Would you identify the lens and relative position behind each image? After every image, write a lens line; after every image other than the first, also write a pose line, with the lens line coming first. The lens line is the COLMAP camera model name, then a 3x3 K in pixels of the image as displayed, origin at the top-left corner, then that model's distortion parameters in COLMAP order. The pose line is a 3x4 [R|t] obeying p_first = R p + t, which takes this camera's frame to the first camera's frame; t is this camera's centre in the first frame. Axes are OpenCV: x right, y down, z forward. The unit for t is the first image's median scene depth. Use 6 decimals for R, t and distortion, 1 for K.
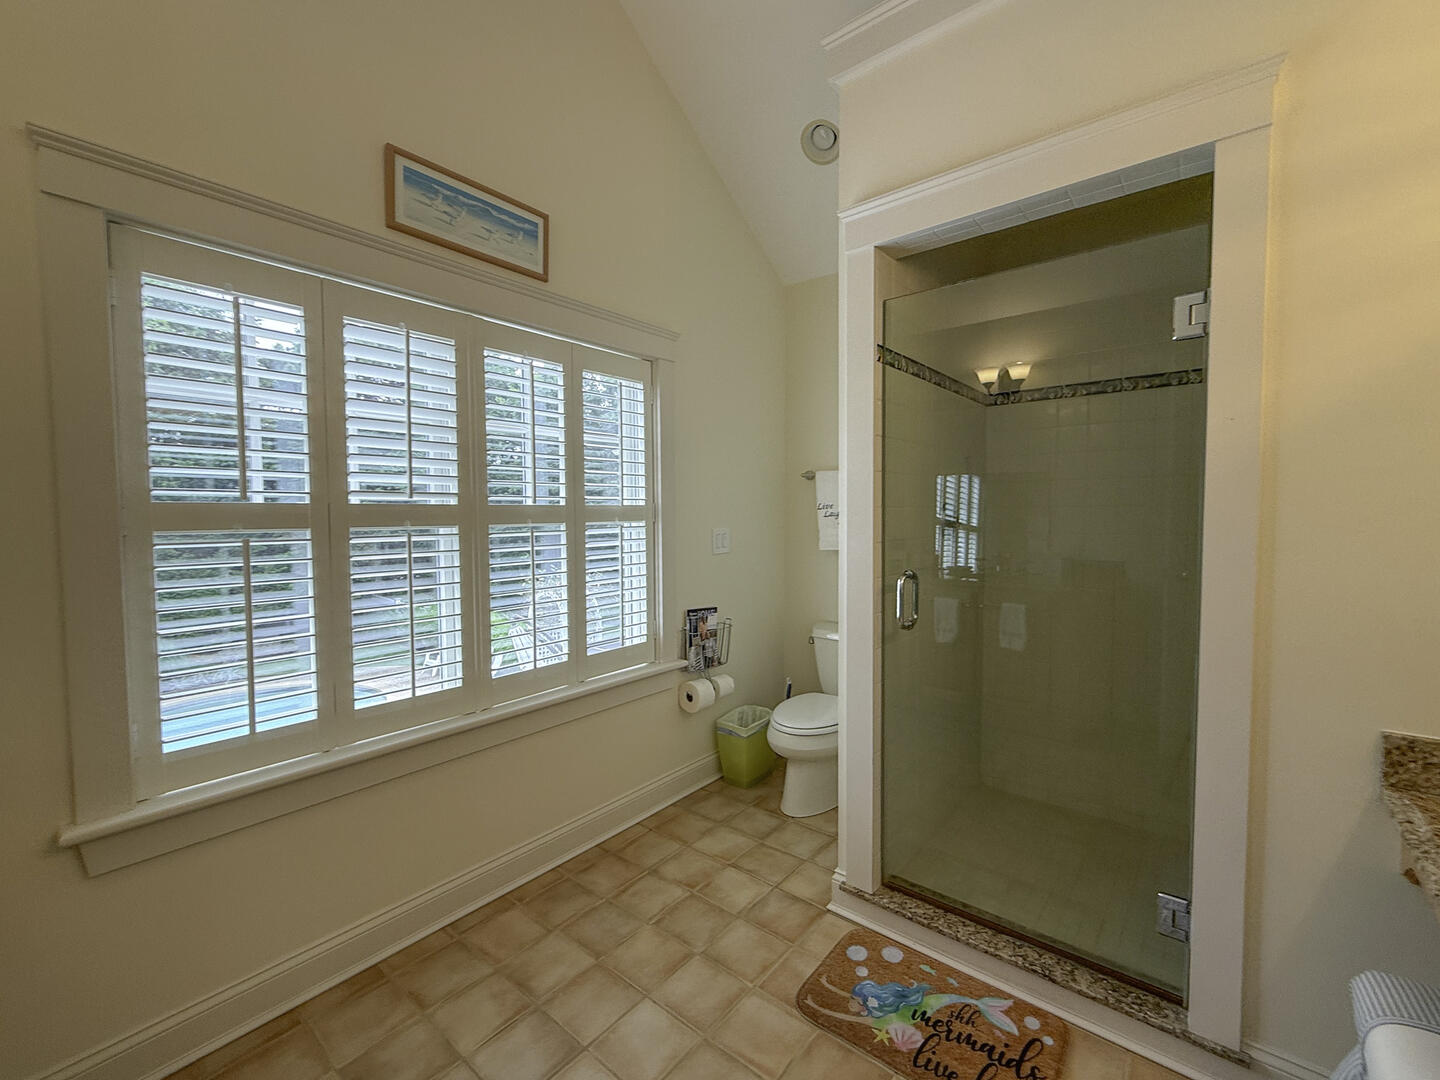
lens RADIAL K [[582.1, 0, 716.4], [0, 582.1, 539.7], [0, 0, 1]] dist [0.001769, -0.000160]
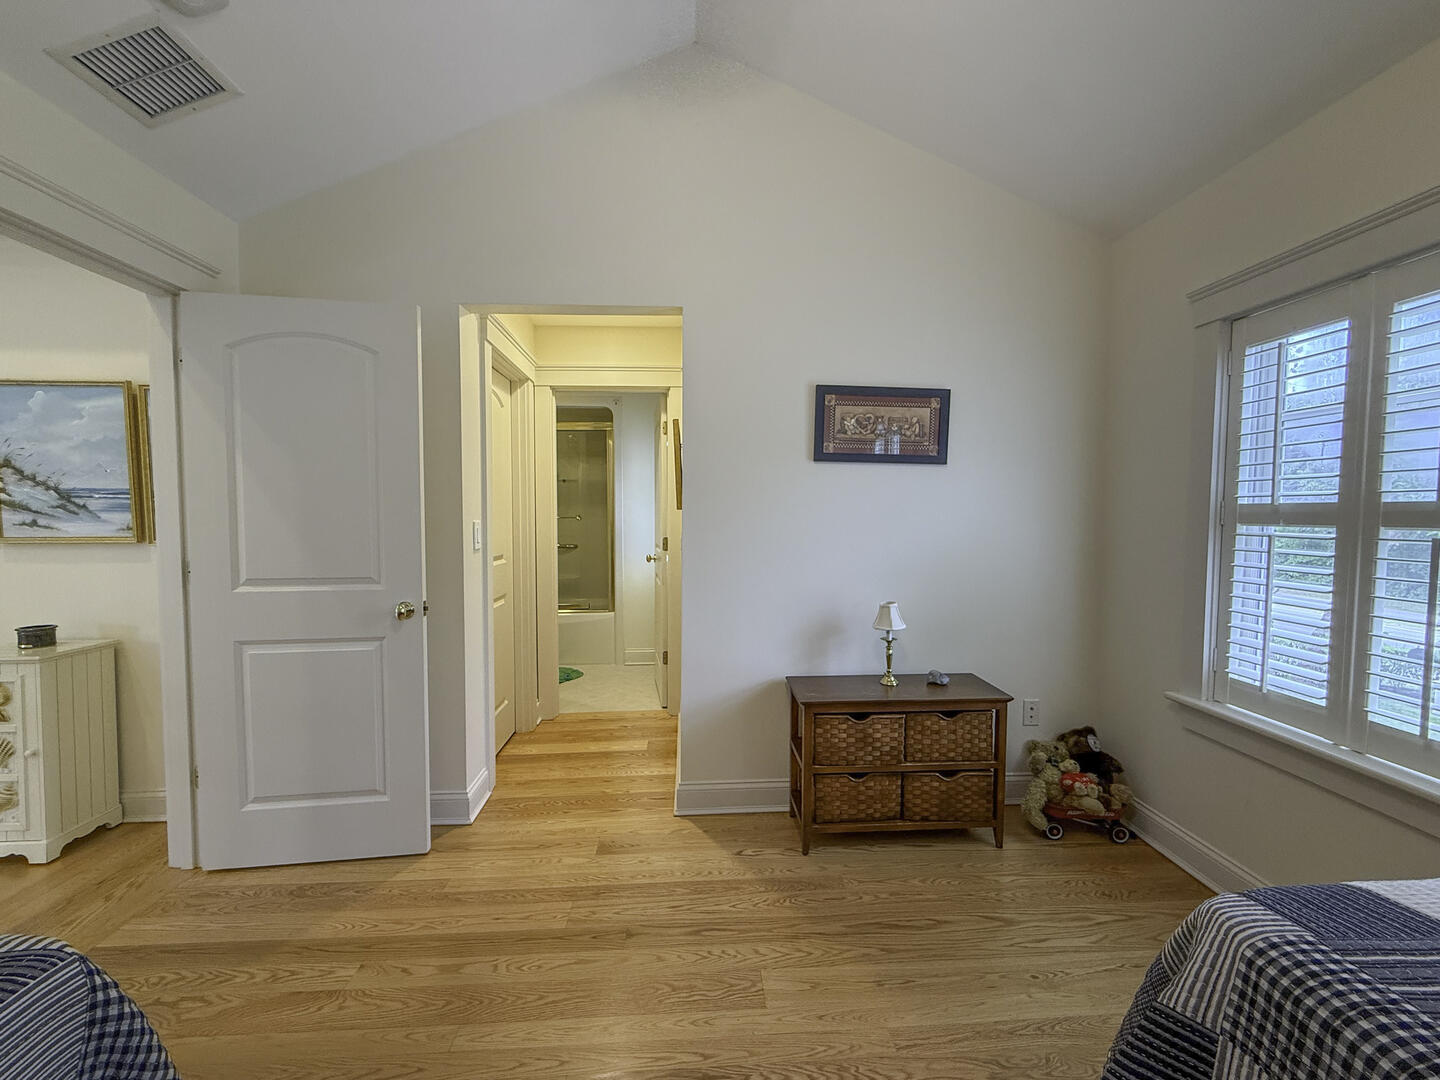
lens RADIAL K [[582.1, 0, 716.4], [0, 582.1, 539.7], [0, 0, 1]] dist [0.001769, -0.000160]
pose [[-0.737412, 0.029680, -0.674791, 0.915933], [-0.031807, 0.996400, 0.078585, -0.049116], [0.674694, 0.079412, -0.733813, 1.093311]]
